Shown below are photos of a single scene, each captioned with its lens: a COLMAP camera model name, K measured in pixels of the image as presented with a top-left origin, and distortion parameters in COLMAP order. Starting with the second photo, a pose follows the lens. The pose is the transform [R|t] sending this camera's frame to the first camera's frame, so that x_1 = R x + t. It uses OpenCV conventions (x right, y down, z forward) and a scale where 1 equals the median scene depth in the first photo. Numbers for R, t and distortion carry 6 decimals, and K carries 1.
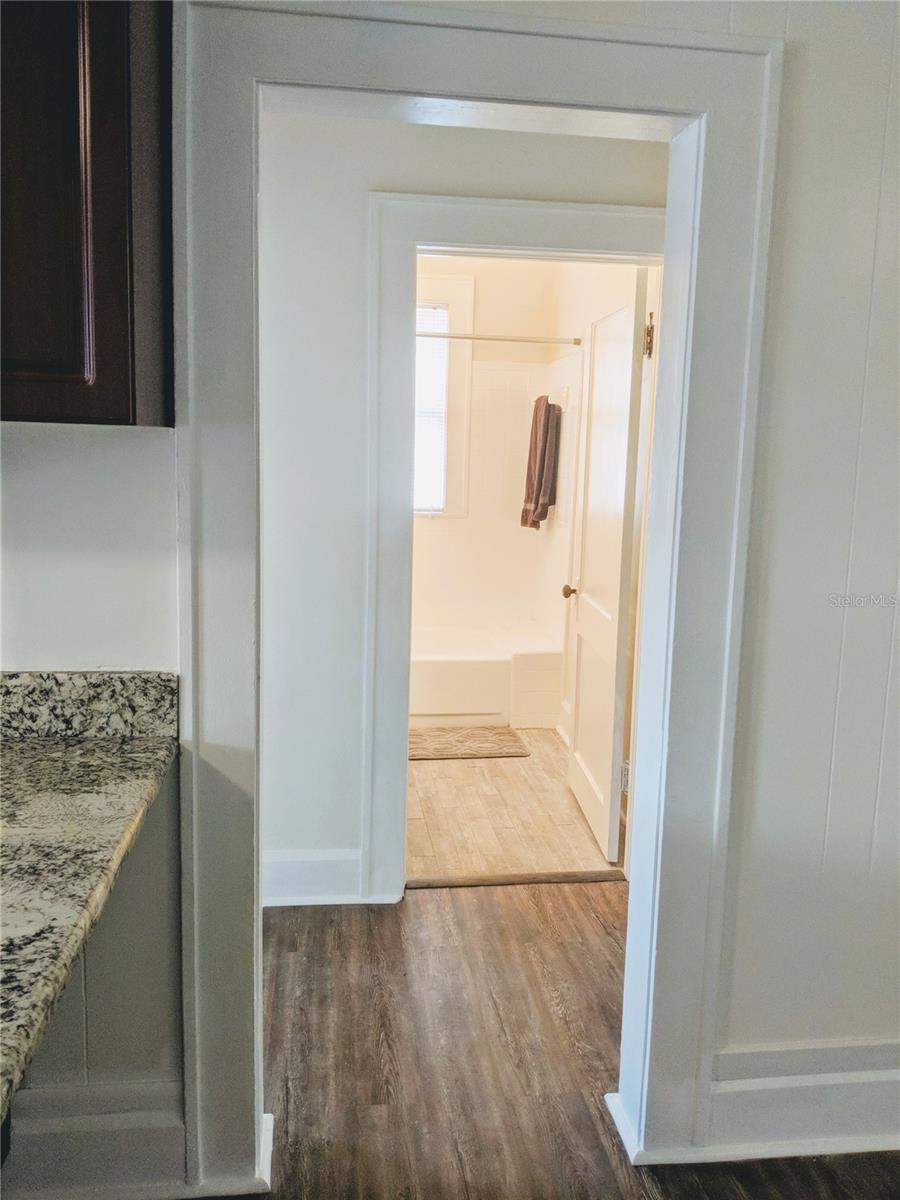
lens RADIAL K [[952.2, 0, 419.3], [0, 952.2, 565.0], [0, 0, 1]] dist [0.001939, -0.026694]
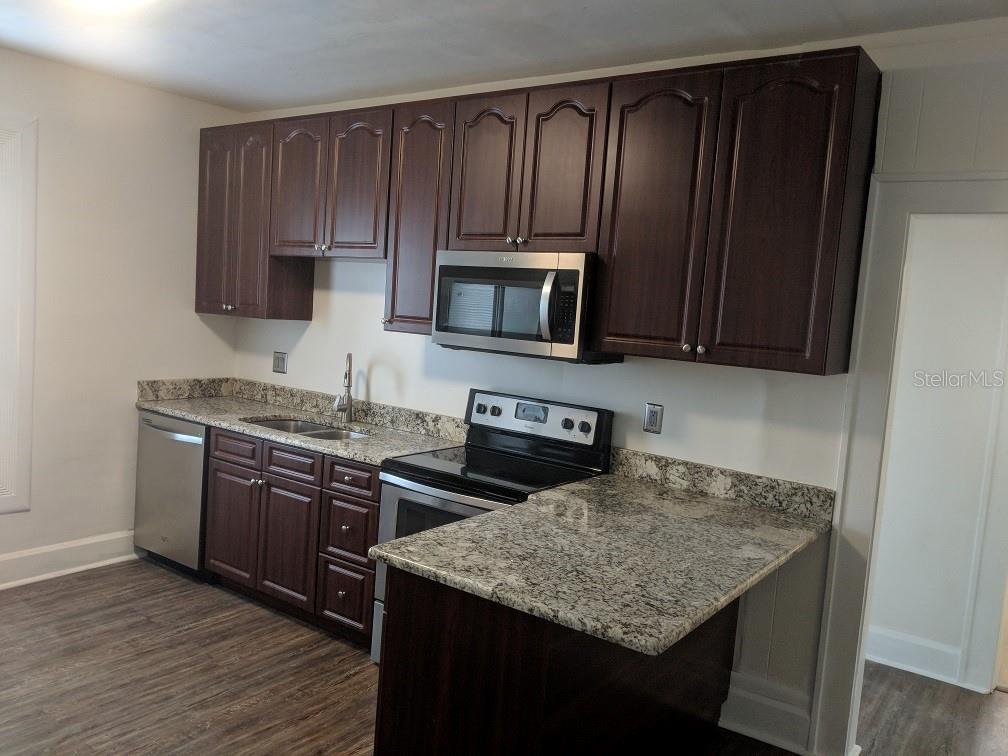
lens RADIAL K [[799.9, 0, 504.0], [0, 799.9, 379.7], [0, 0, 1]] dist [0.001939, -0.026694]
pose [[0.749359, 0.091171, -0.655858, 0.330644], [-0.138289, 0.990183, -0.020359, 0.010003], [0.647563, 0.105954, 0.754610, -0.819974]]
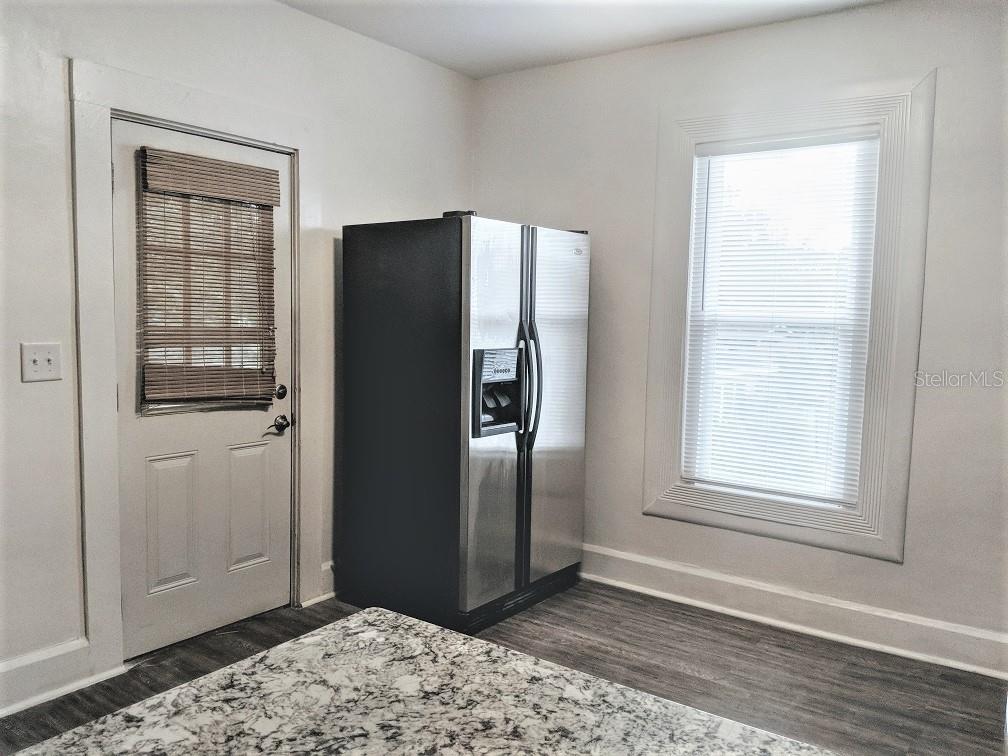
lens RADIAL K [[799.9, 0, 502.5], [0, 799.9, 379.4], [0, 0, 1]] dist [0.001939, -0.026694]
pose [[-0.684116, 0.019212, -0.729120, -0.553392], [-0.125589, 0.981620, 0.143703, -0.079910], [0.718479, 0.189879, -0.669129, 1.505029]]
